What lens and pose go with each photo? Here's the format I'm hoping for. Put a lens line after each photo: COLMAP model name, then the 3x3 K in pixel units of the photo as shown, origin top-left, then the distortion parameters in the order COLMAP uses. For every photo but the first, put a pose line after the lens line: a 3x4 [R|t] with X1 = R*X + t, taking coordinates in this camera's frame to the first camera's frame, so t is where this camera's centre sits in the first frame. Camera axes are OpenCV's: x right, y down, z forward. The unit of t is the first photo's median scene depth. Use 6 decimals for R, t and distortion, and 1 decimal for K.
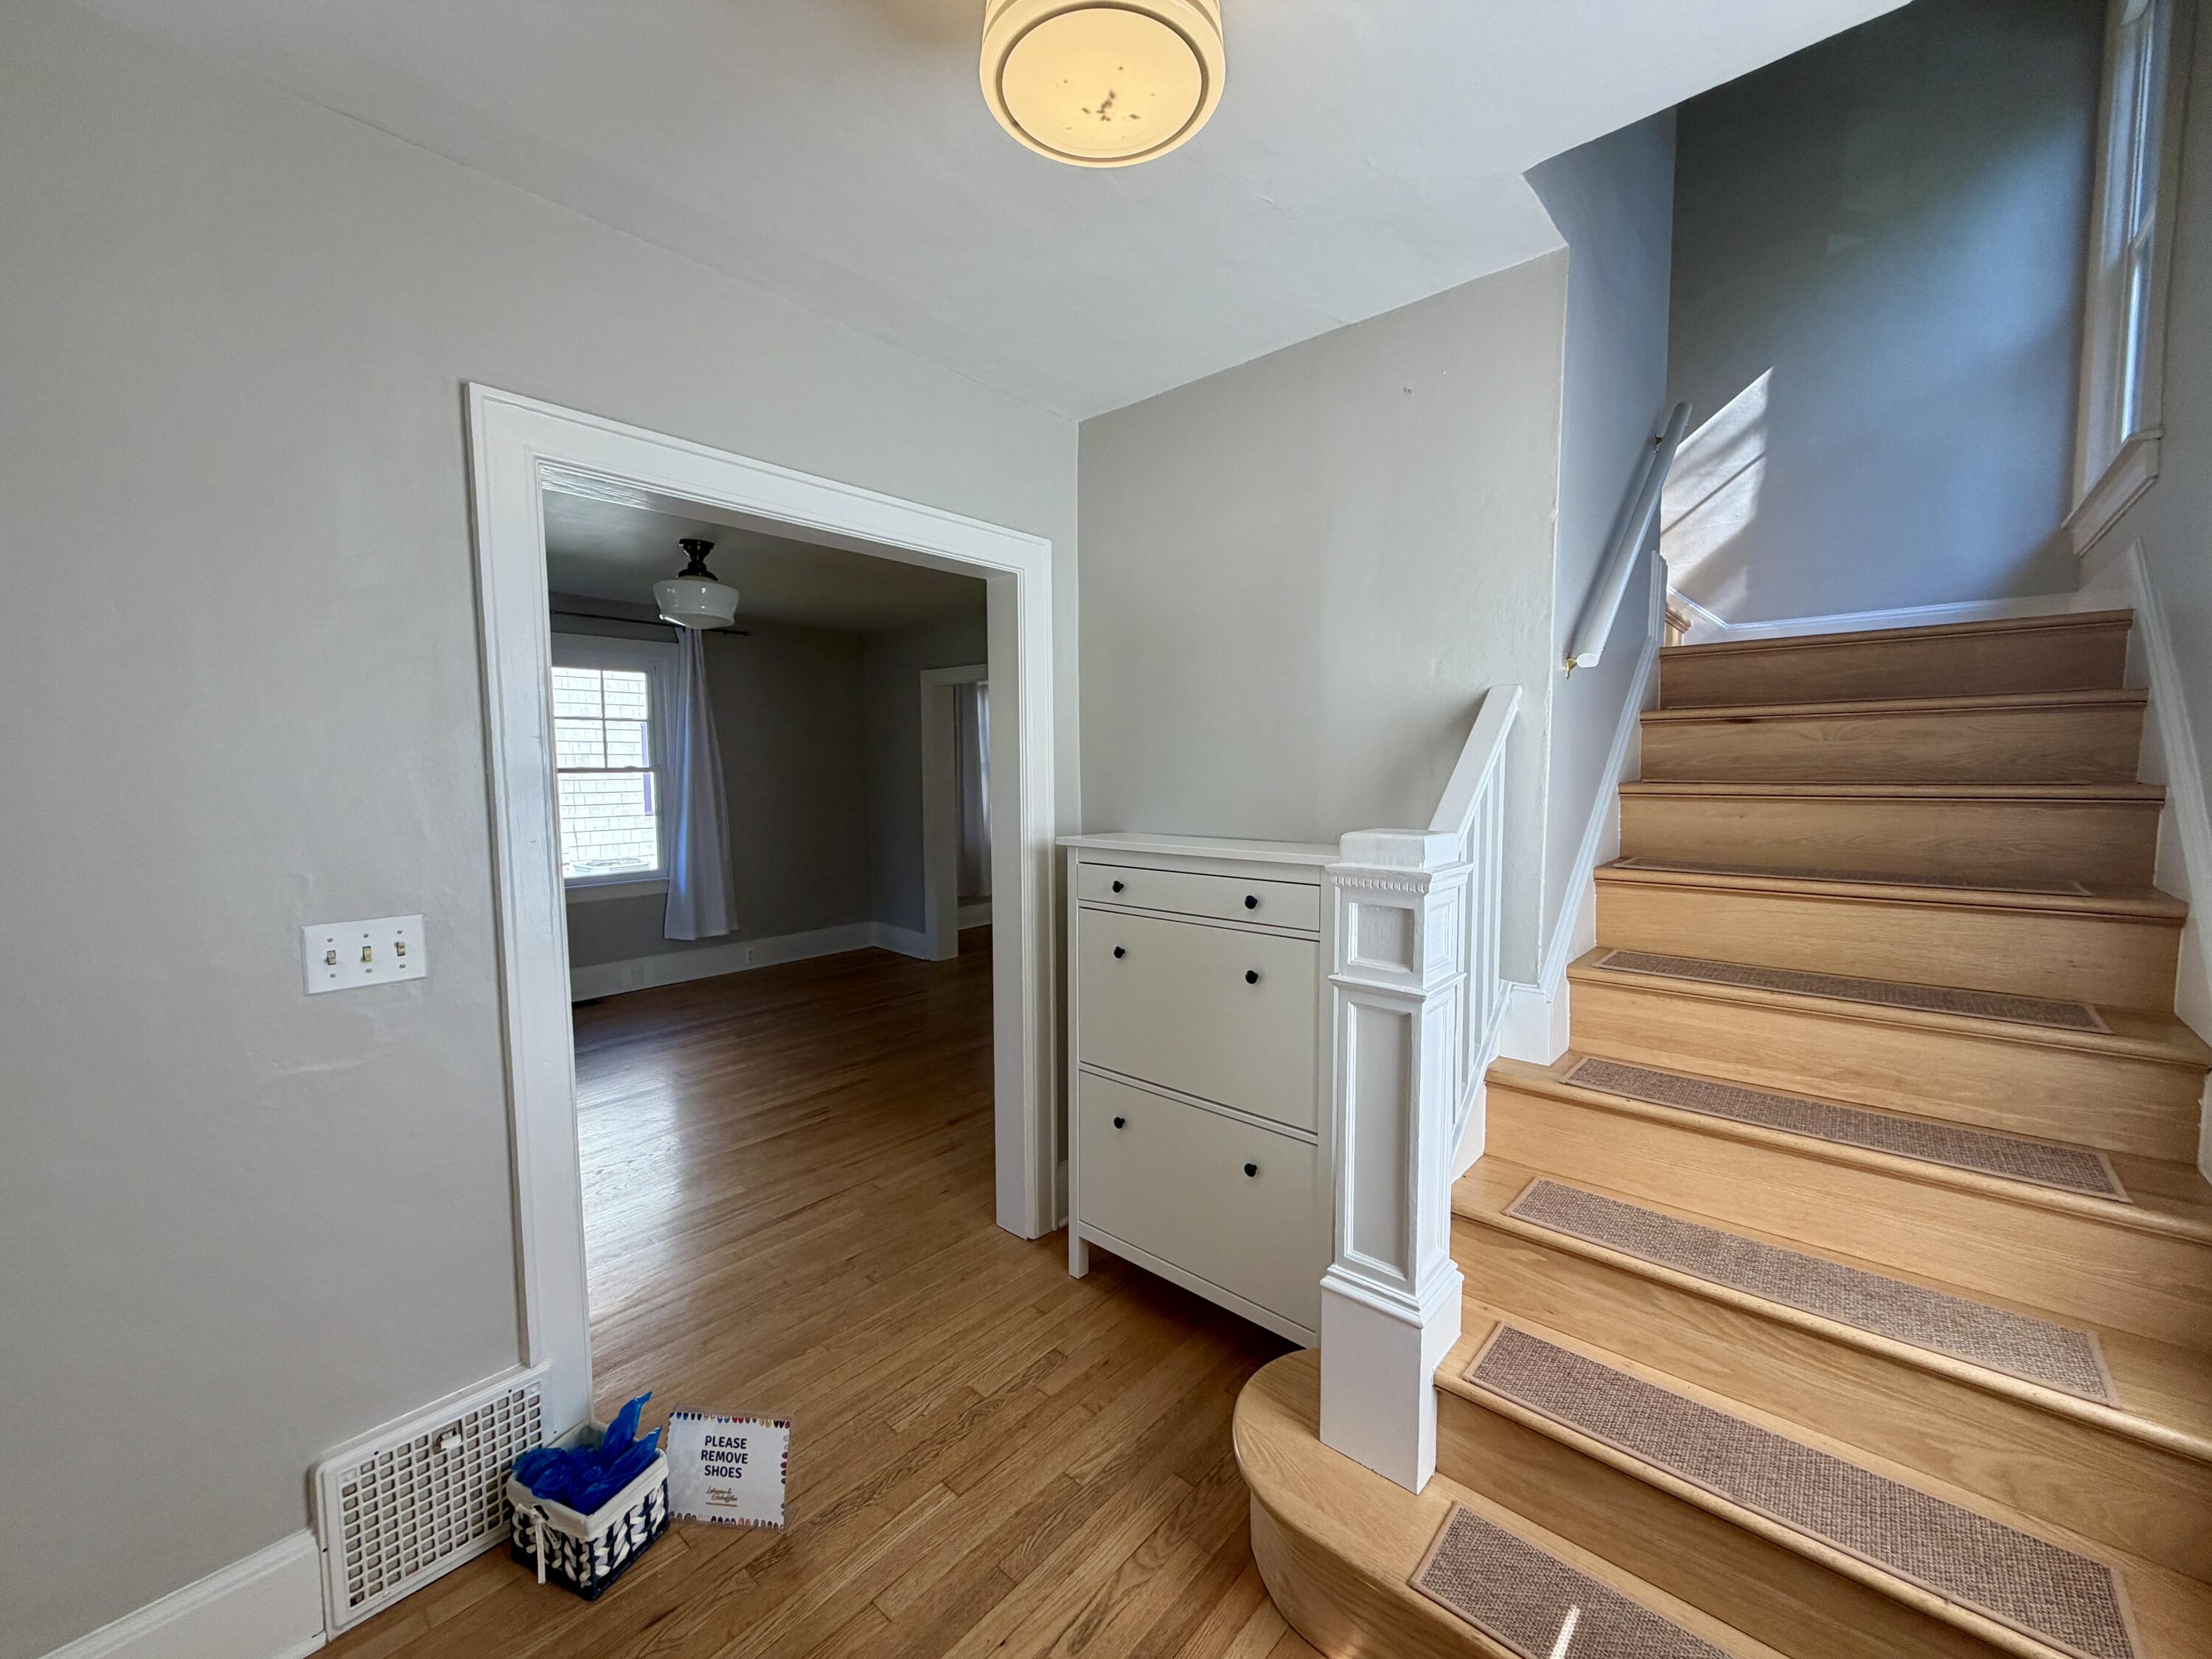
lens RADIAL K [[879.0, 0, 1102.4], [0, 879.0, 833.7], [0, 0, 1]] dist [0.000847, 0.001908]
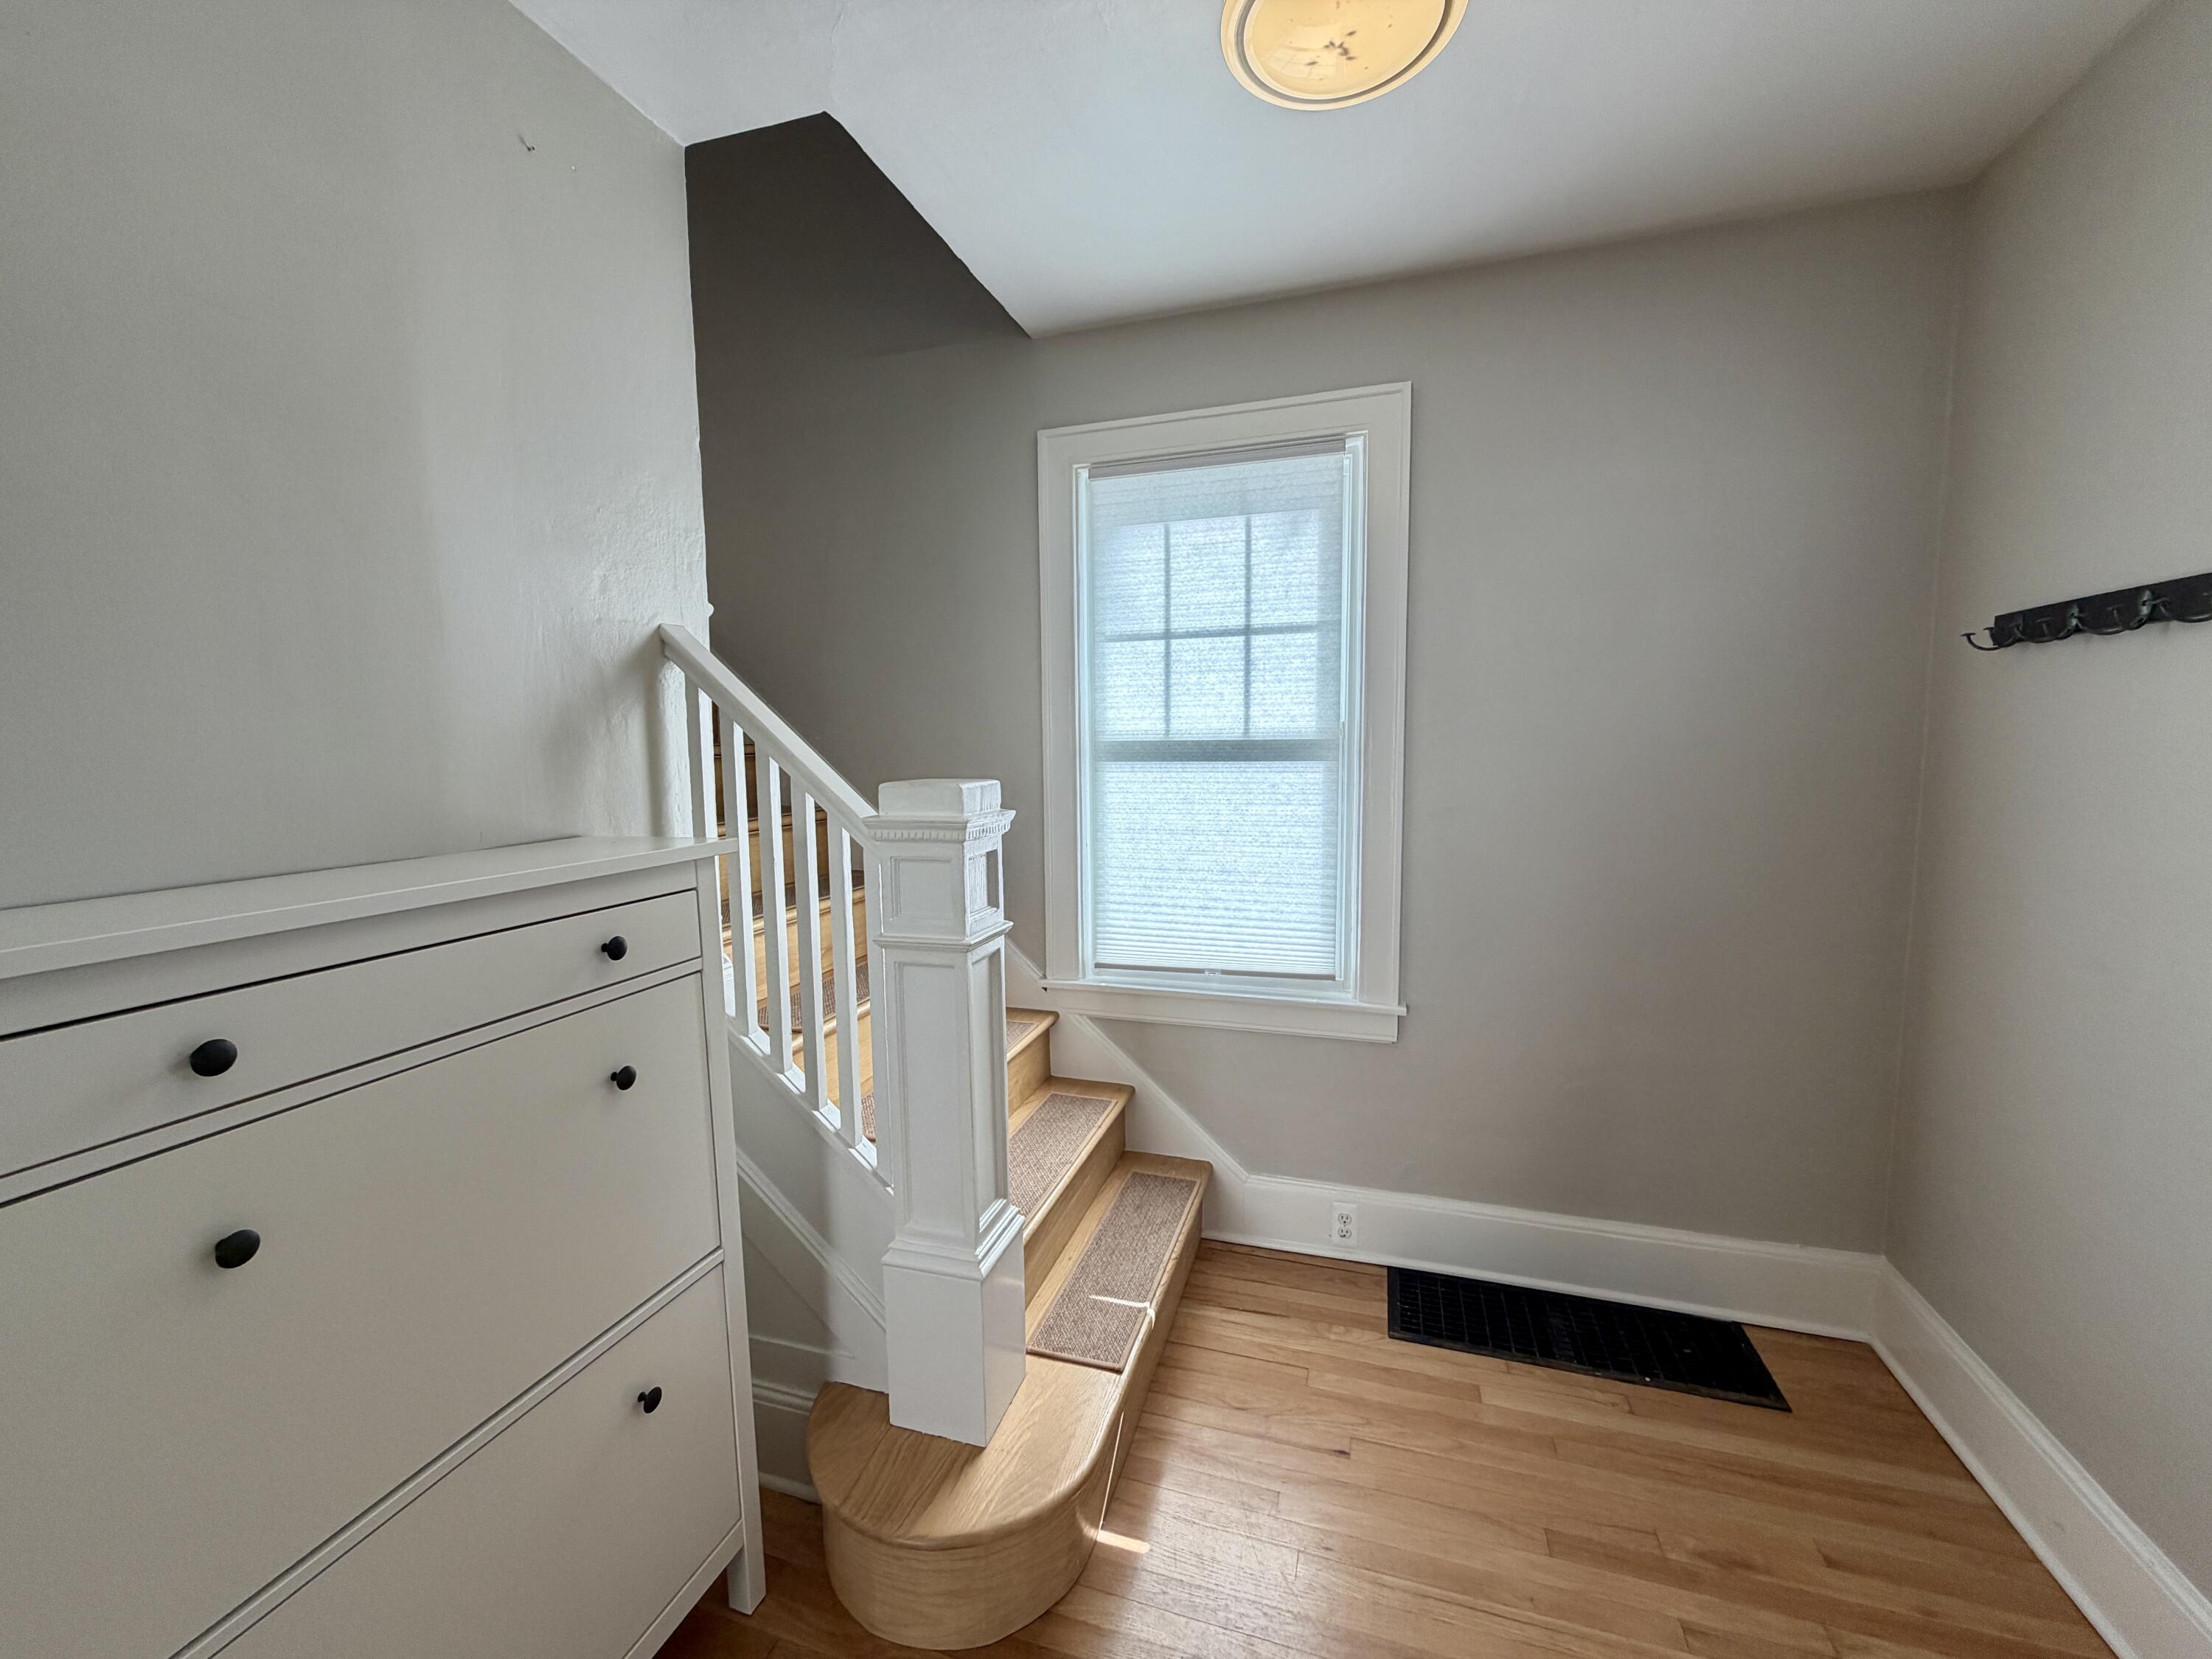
lens RADIAL K [[879.0, 0, 1096.9], [0, 879.0, 831.2], [0, 0, 1]] dist [0.000847, 0.001908]
pose [[-0.396004, -0.082179, 0.914564, -0.178592], [0.089622, 0.987773, 0.127563, -0.016052], [-0.913865, 0.132481, -0.383797, 0.353299]]
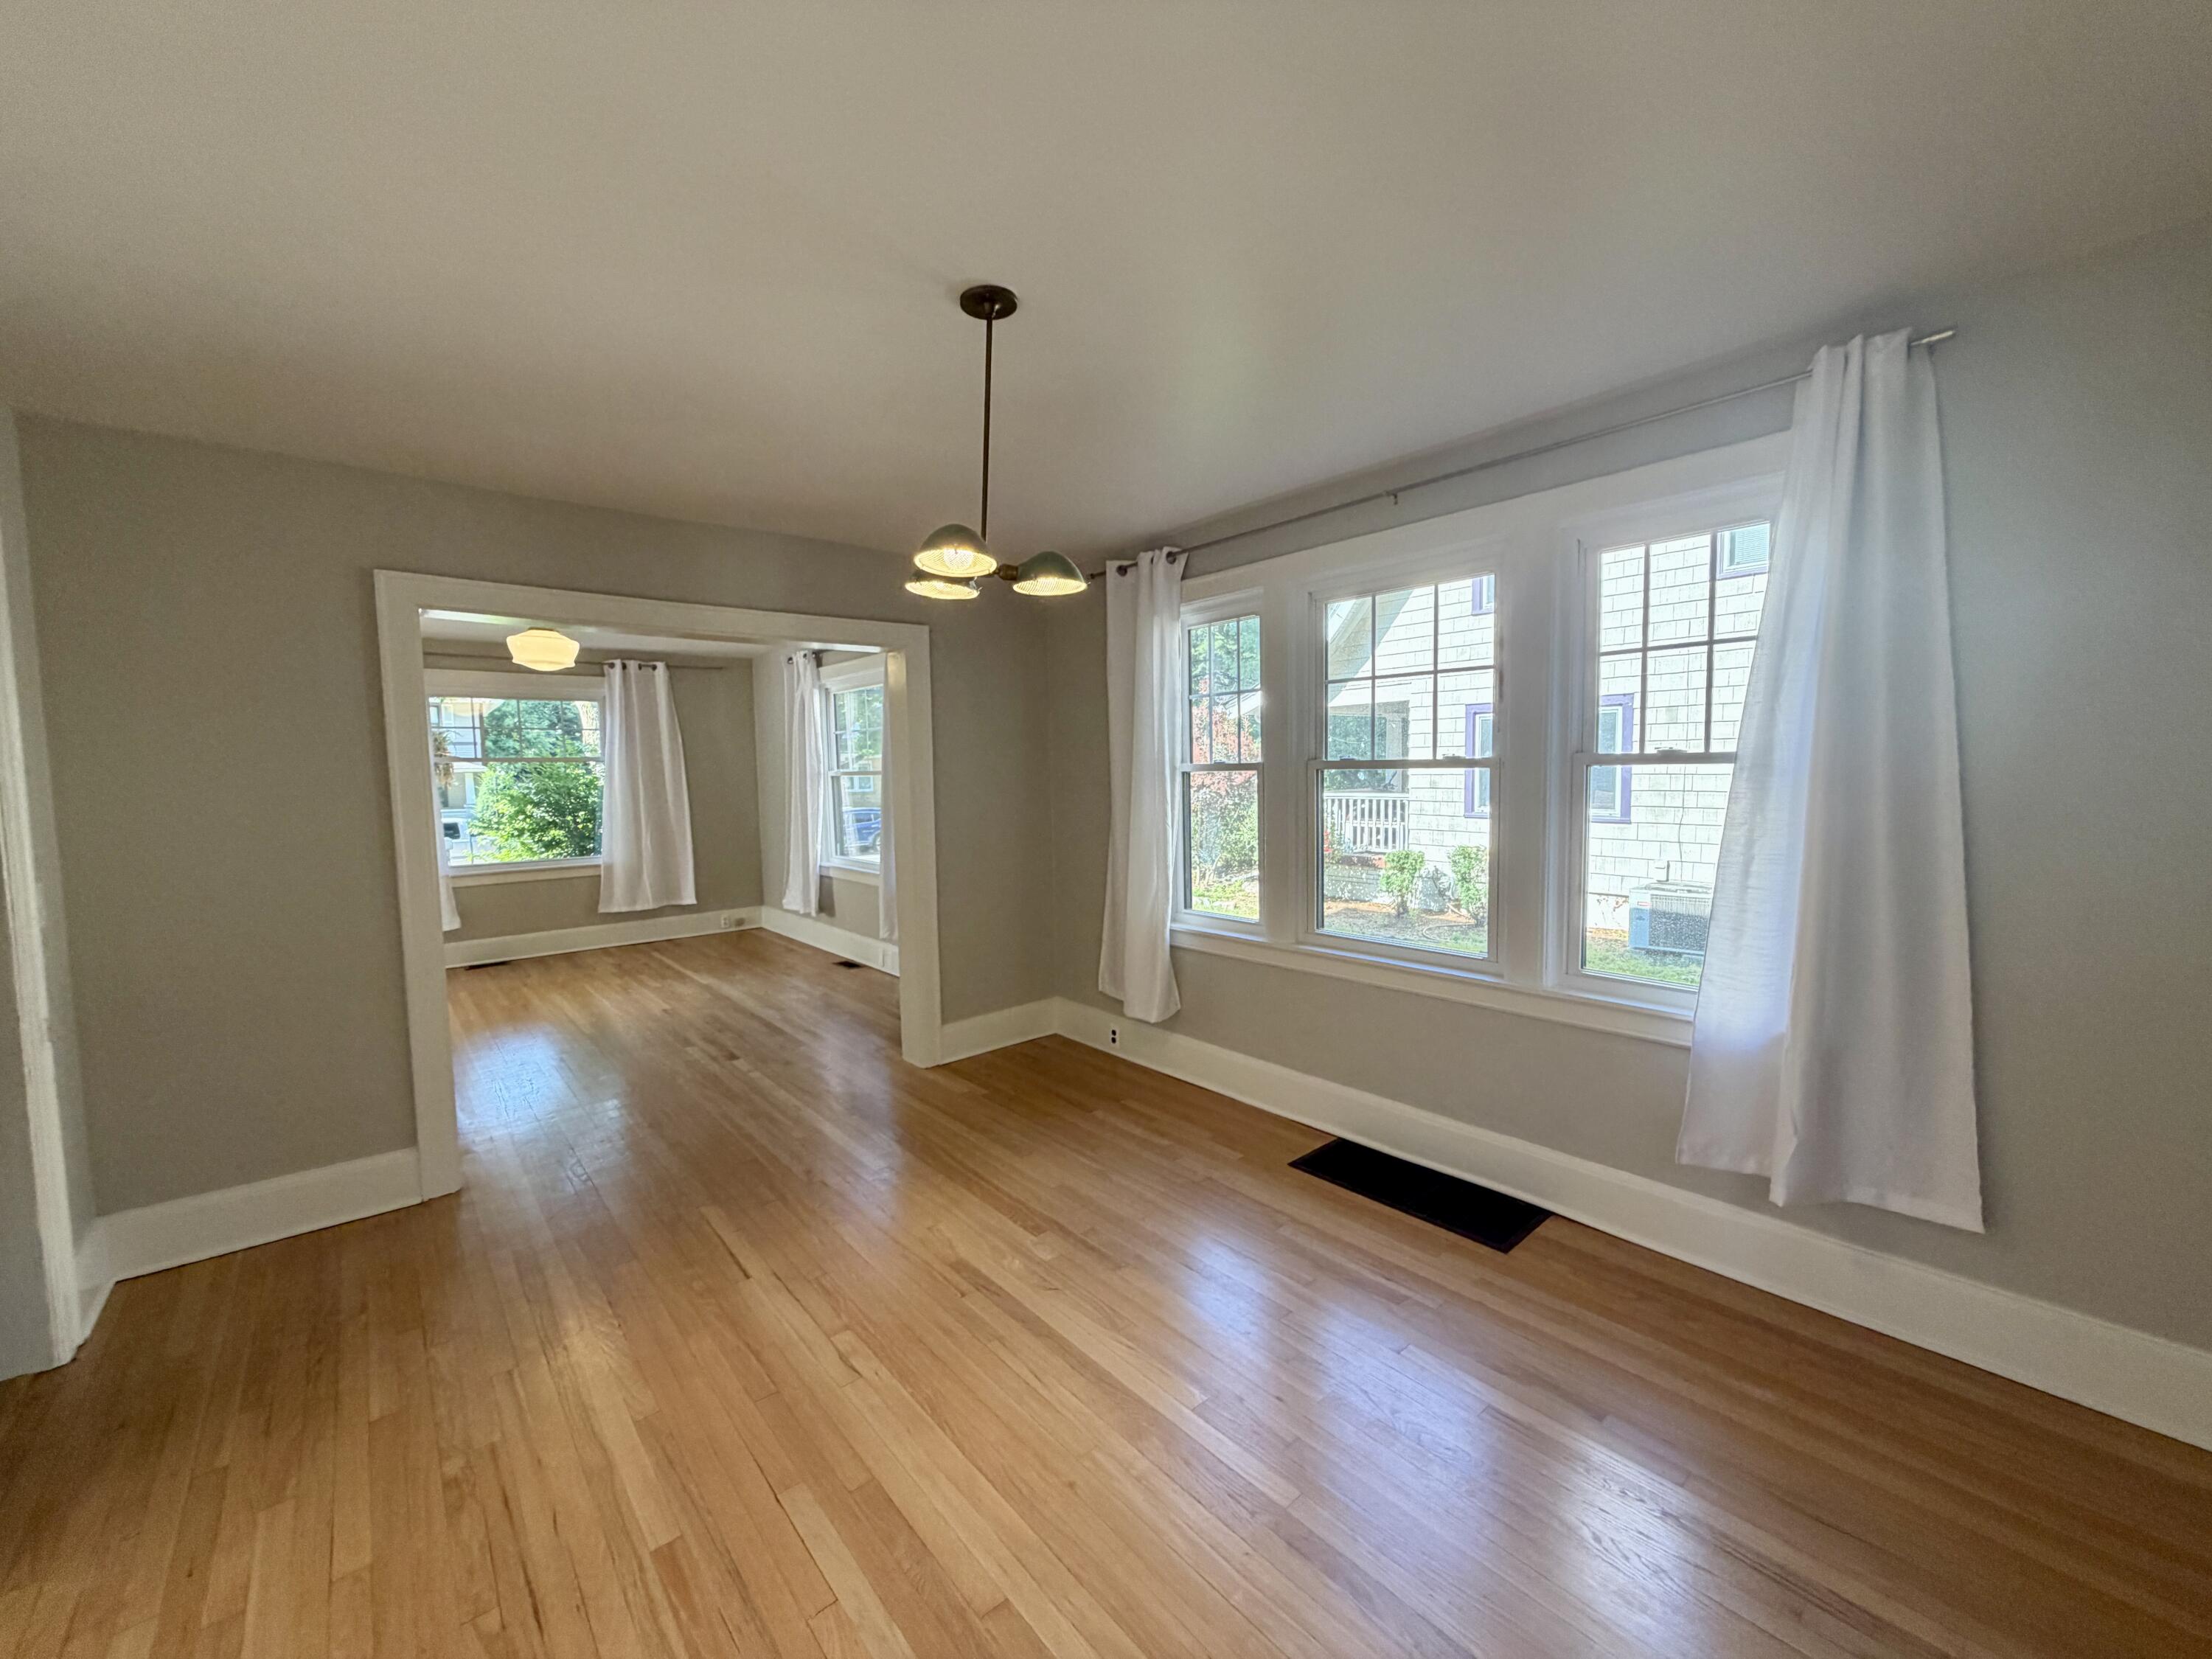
lens RADIAL K [[879.0, 0, 1084.3], [0, 879.0, 827.7], [0, 0, 1]] dist [0.000847, 0.001908]
pose [[-0.140007, 0.078573, -0.987028, 0.547614], [-0.064637, 0.993995, 0.088296, -0.121295], [0.988039, 0.076161, -0.134087, 1.495017]]
